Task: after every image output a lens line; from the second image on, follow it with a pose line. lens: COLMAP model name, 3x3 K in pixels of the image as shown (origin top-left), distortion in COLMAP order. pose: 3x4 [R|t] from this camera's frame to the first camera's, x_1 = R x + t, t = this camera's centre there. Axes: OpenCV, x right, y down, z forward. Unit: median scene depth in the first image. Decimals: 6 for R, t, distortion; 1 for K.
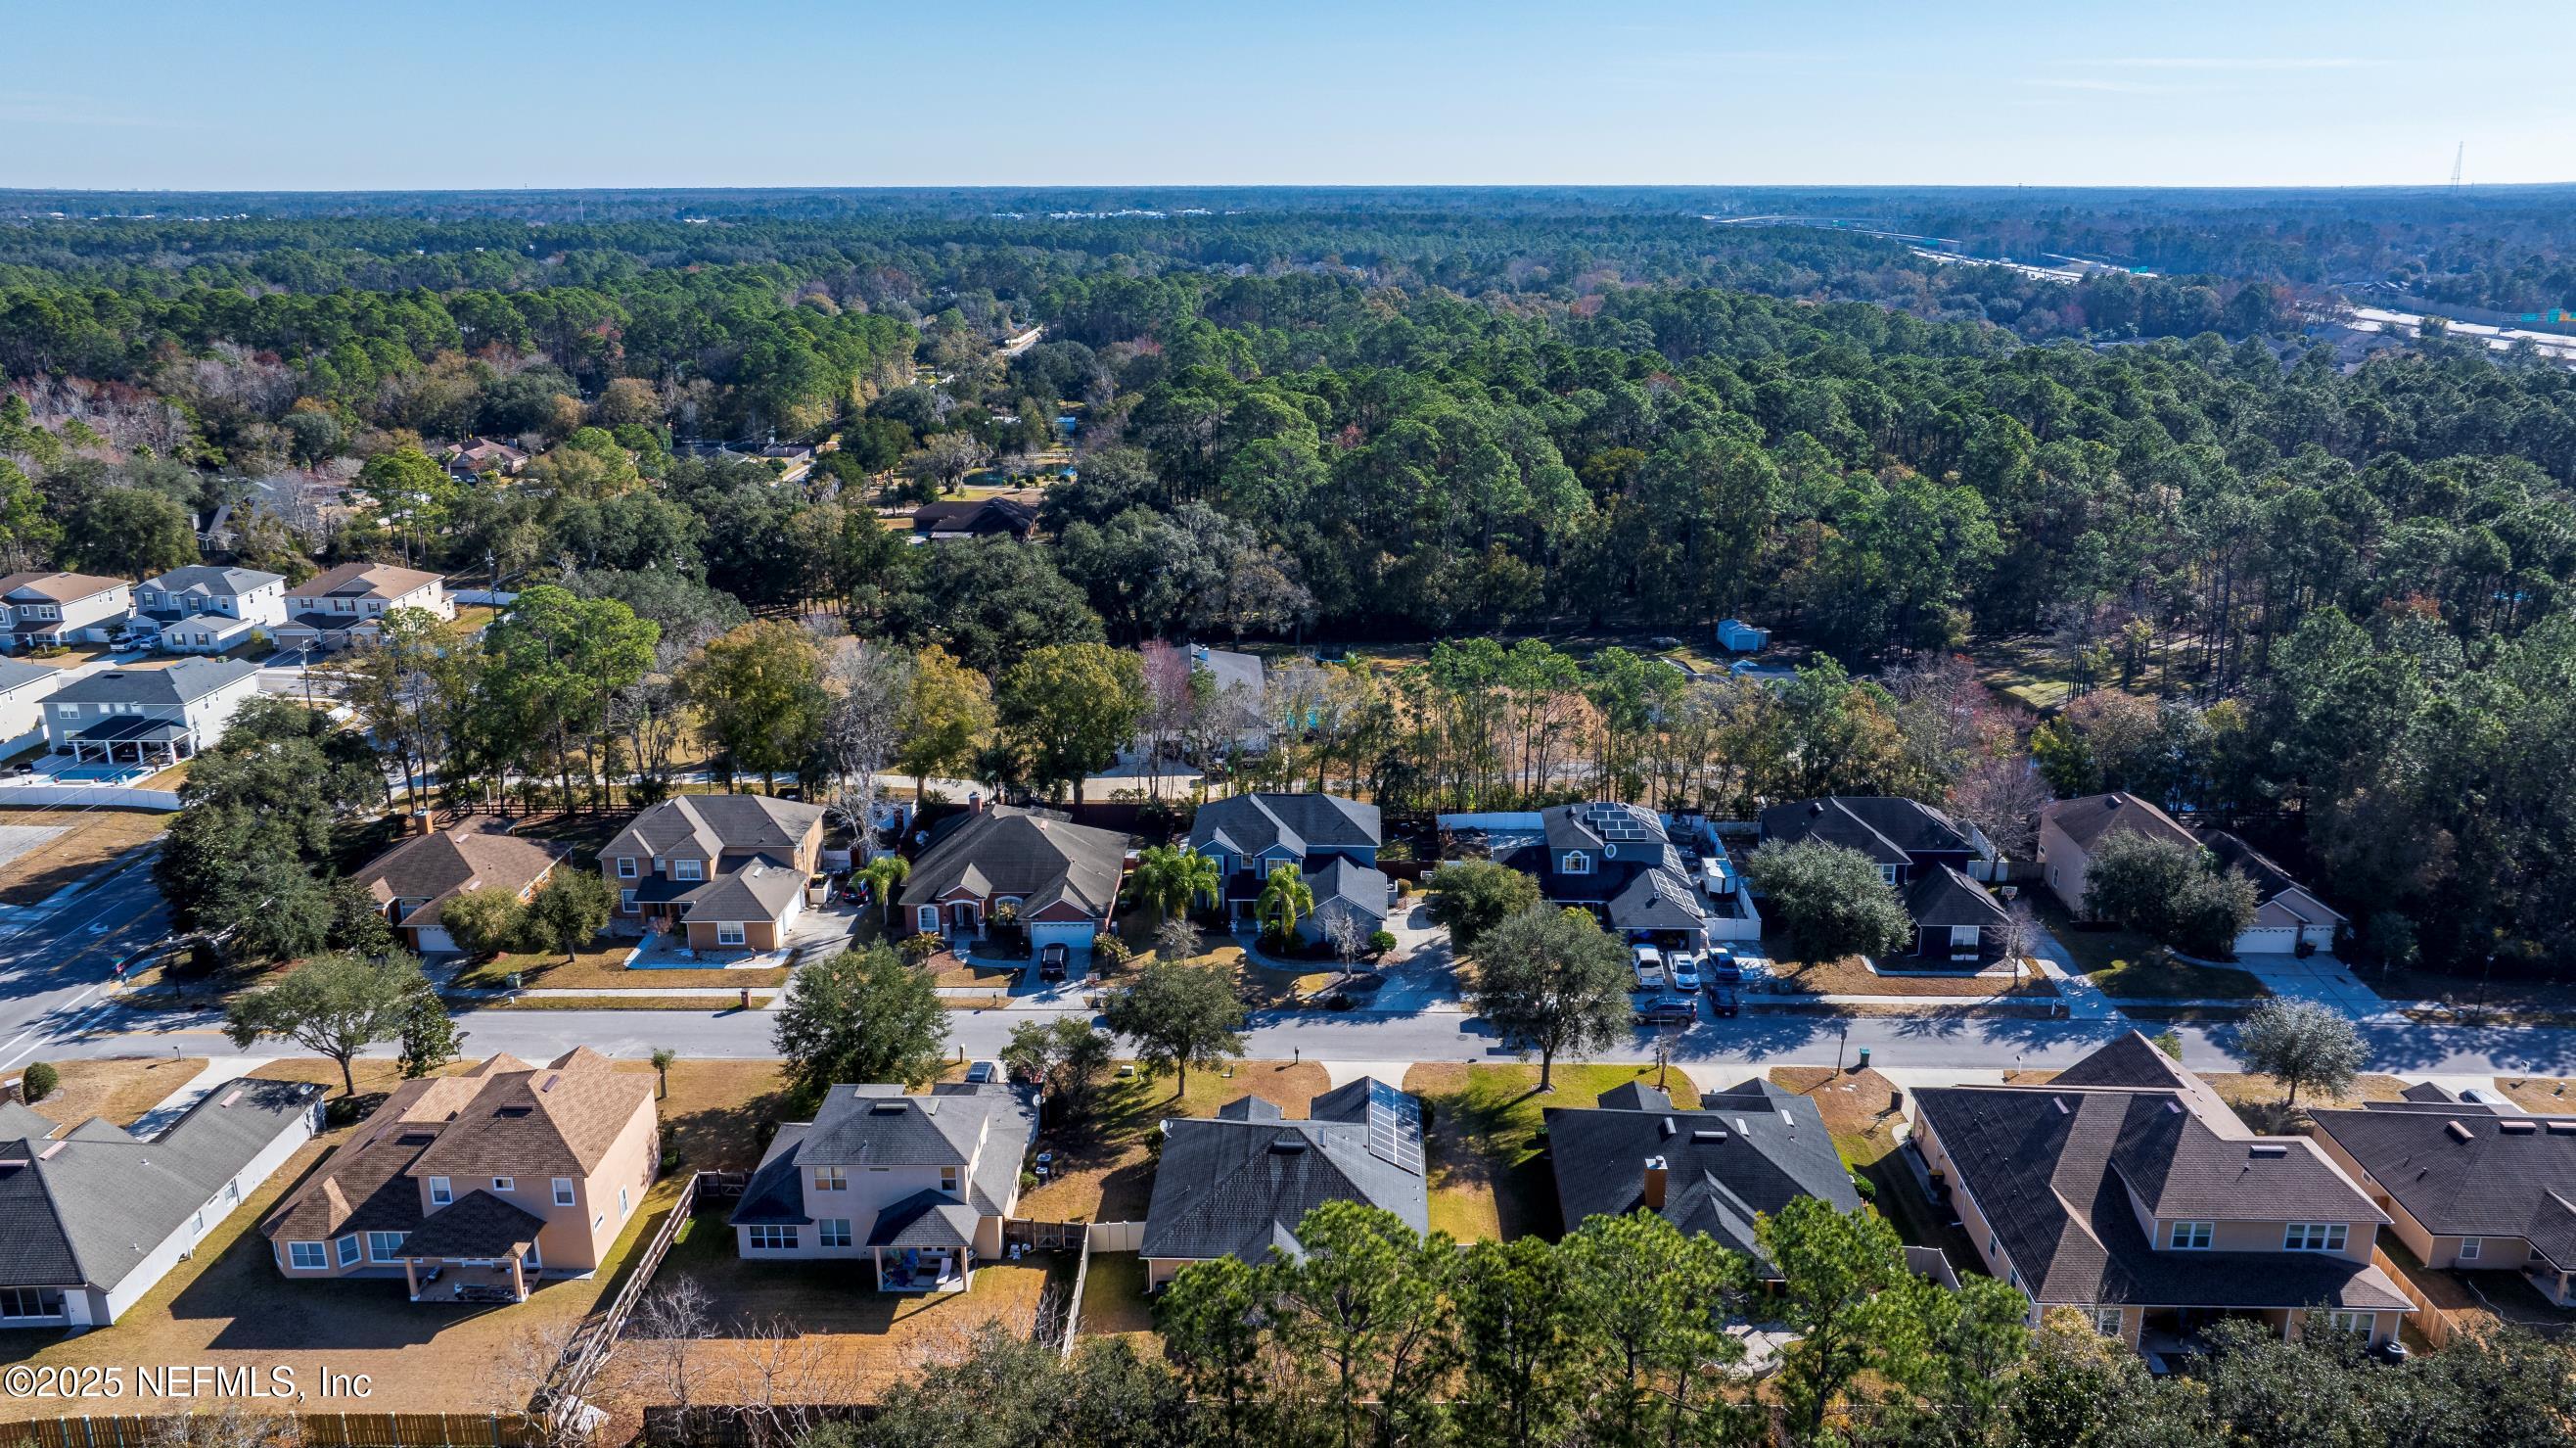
lens RADIAL K [[1868.6, 0, 1288.0], [0, 1868.6, 724.0], [0, 0, 1]] dist [-0.054854, 0.052267]
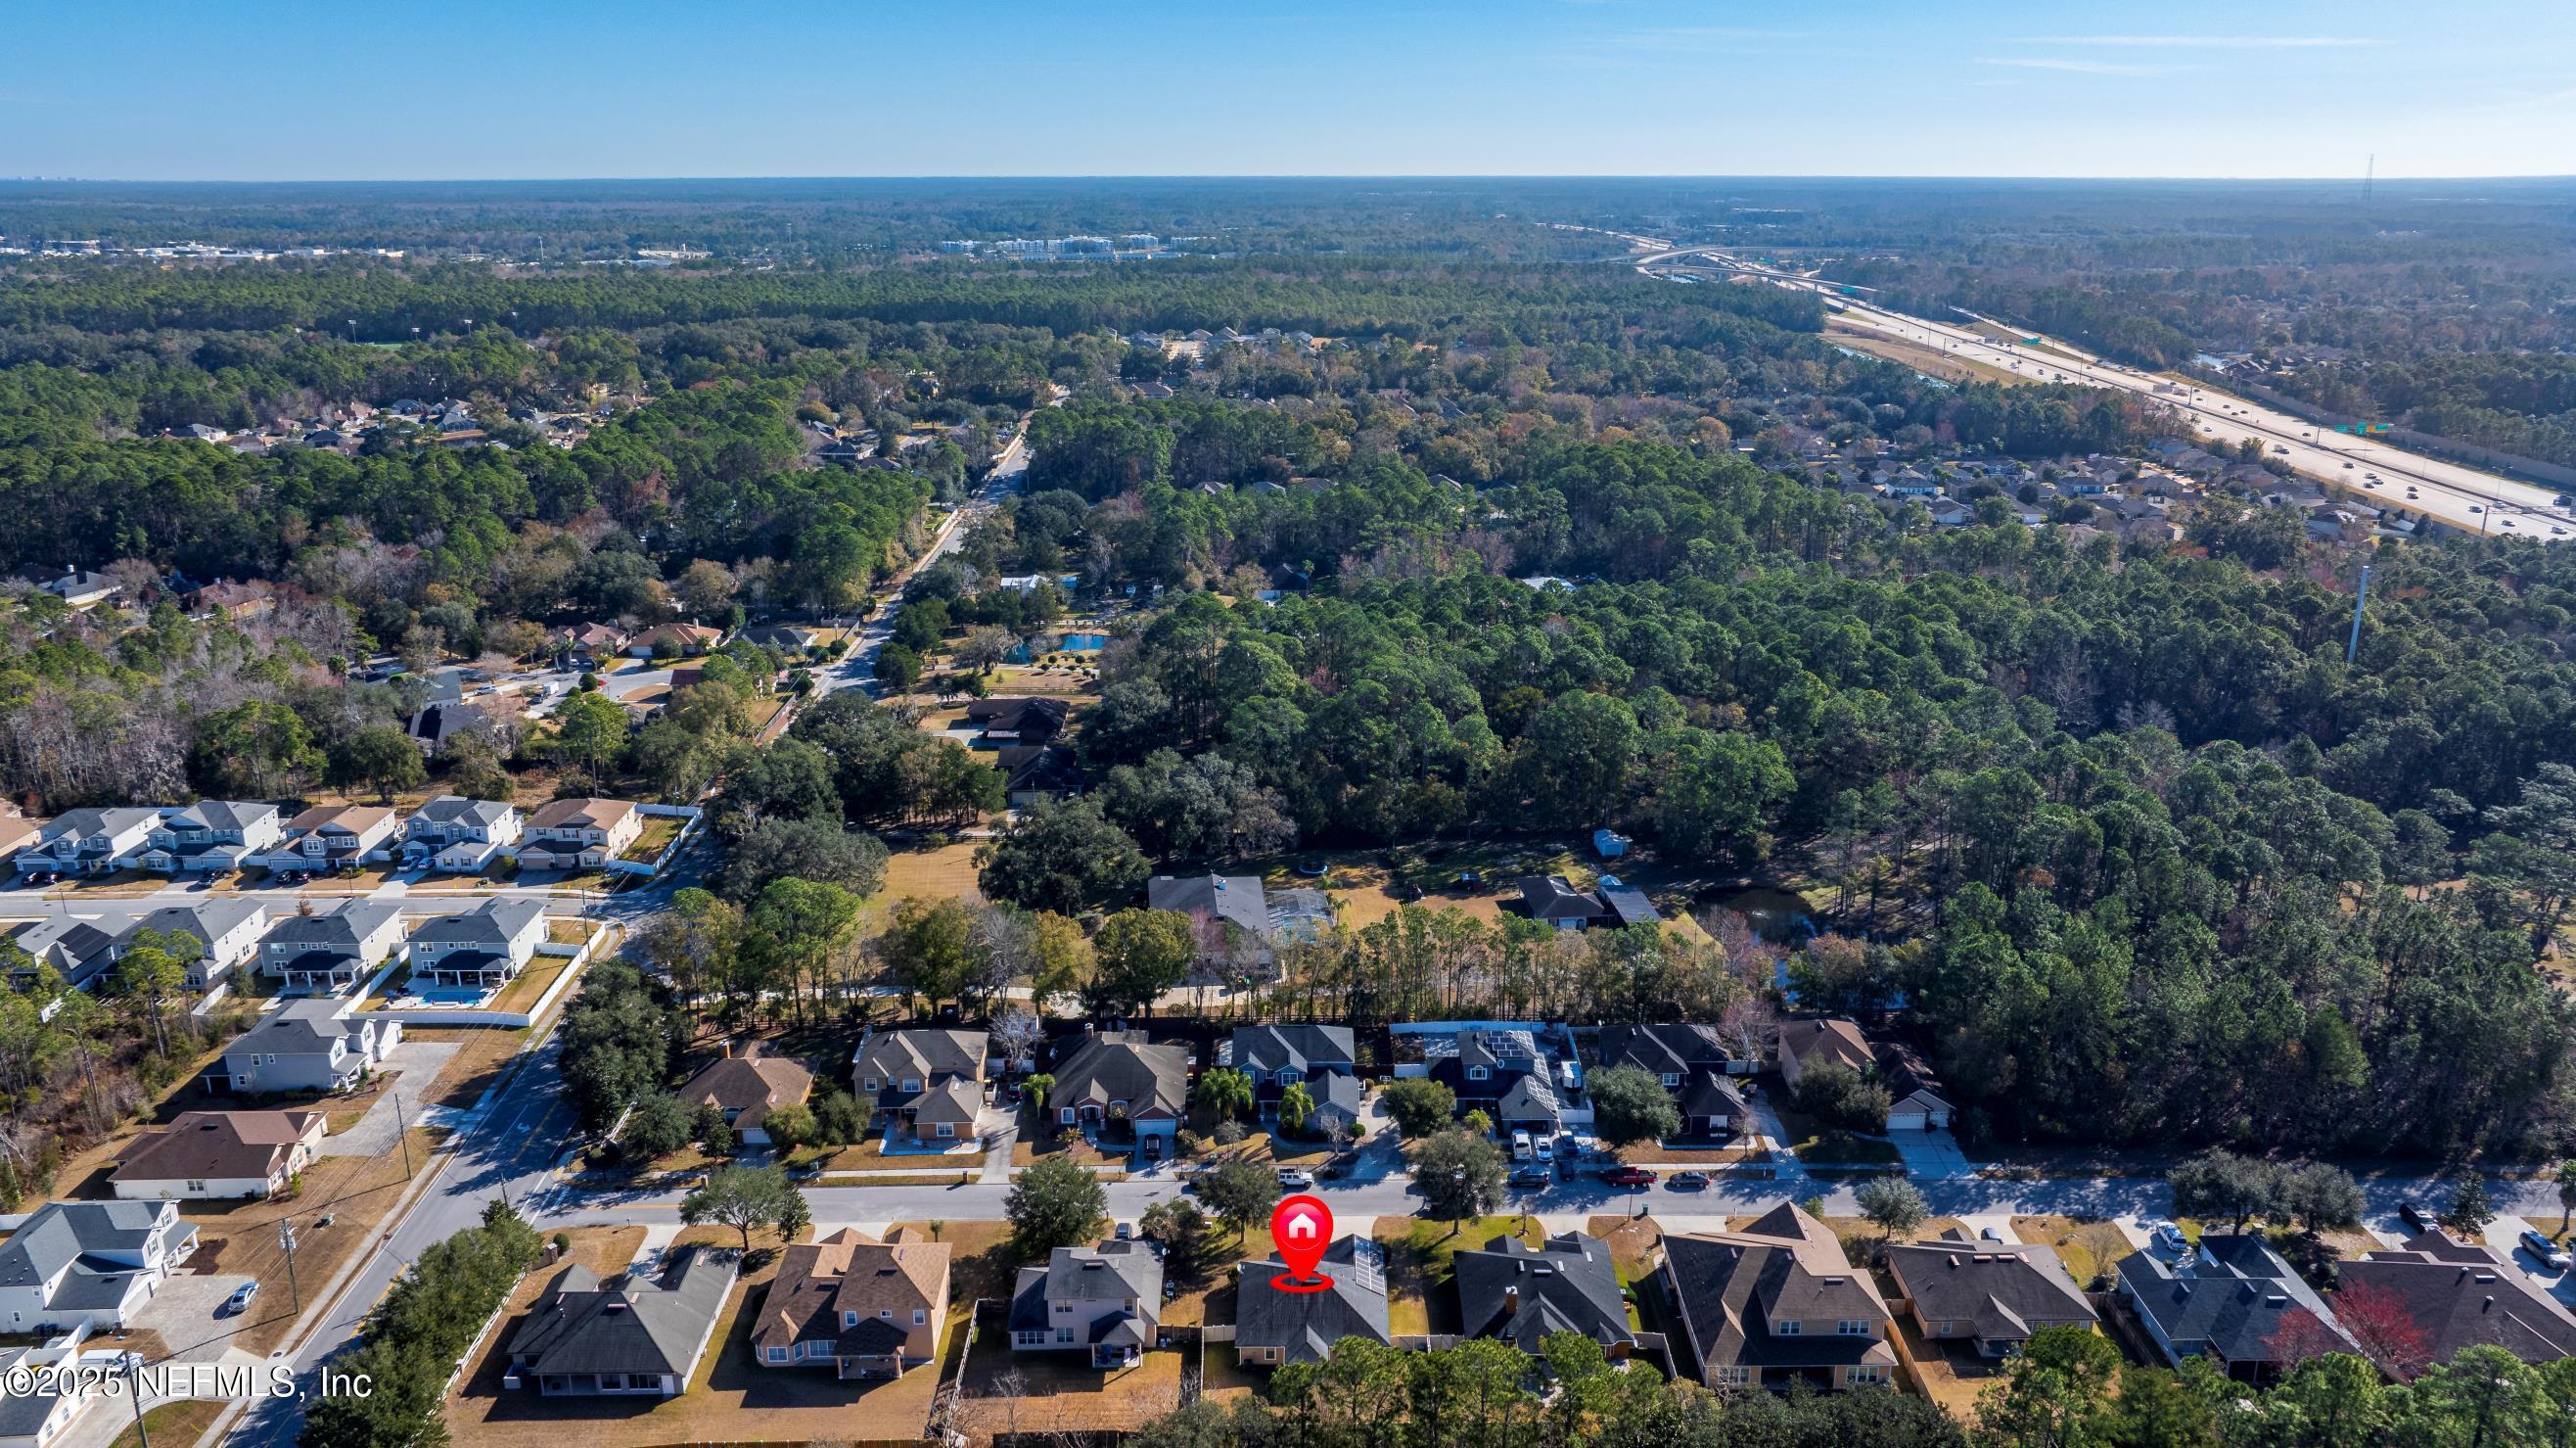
lens RADIAL K [[1840.2, 0, 1288.0], [0, 1840.2, 724.0], [0, 0, 1]] dist [-0.026223, -0.000781]
pose [[0.999558, -0.009278, 0.028240, -0.051089], [0.009438, 0.999940, -0.005547, -0.228703], [-0.028187, 0.005811, 0.999586, -0.590464]]
